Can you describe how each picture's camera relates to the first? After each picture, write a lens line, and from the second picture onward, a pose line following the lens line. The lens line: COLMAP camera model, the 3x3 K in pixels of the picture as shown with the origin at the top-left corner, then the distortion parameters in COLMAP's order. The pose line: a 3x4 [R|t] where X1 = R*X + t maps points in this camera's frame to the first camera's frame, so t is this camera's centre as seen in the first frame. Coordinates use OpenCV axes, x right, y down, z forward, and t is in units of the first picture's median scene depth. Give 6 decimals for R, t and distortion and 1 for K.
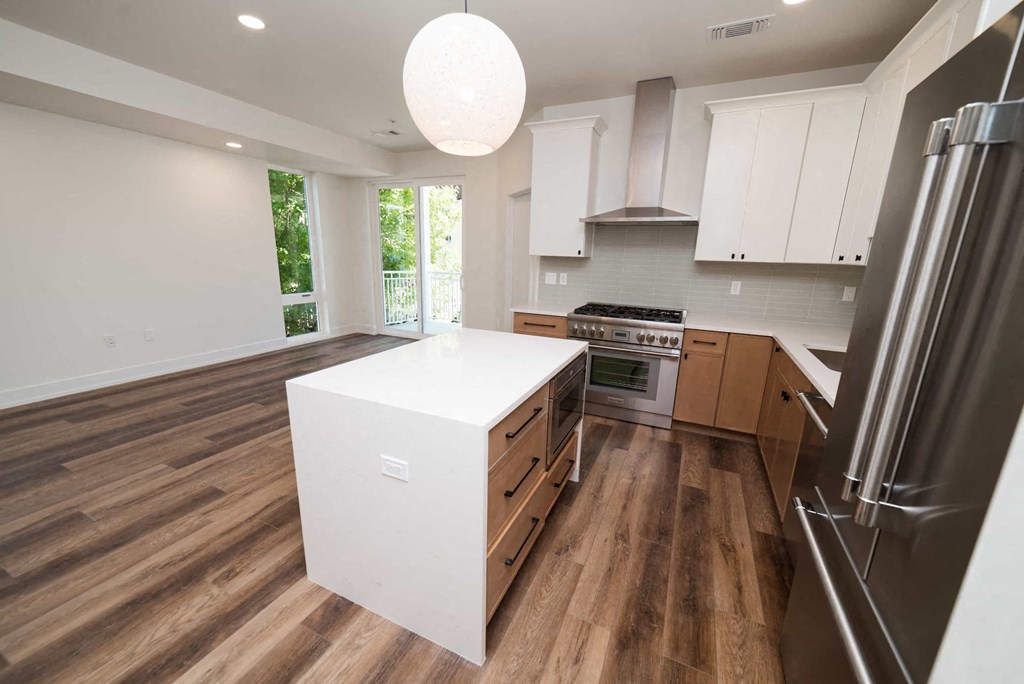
lens RADIAL K [[392.8, 0, 512.0], [0, 392.8, 347.9], [0, 0, 1]] dist [-0.001700, 0.001627]
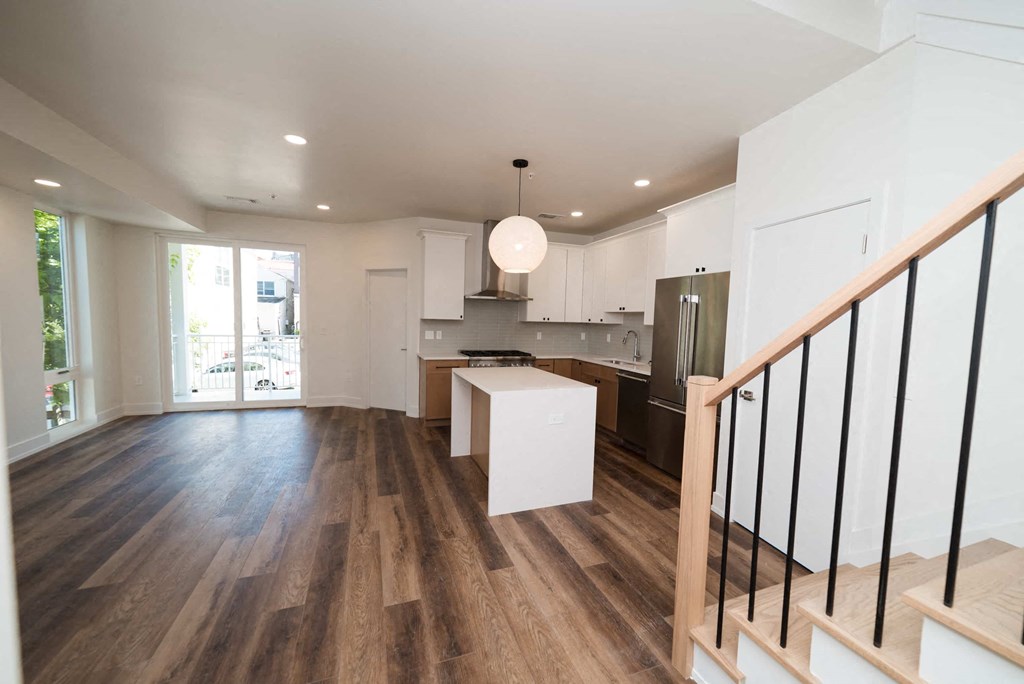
lens RADIAL K [[392.8, 0, 513.4], [0, 392.8, 347.5], [0, 0, 1]] dist [-0.001700, 0.001627]
pose [[0.701170, -0.061085, 0.710373, -0.885902], [0.159498, 0.984512, -0.072773, 0.014402], [-0.694925, 0.164329, 0.700053, -0.192497]]
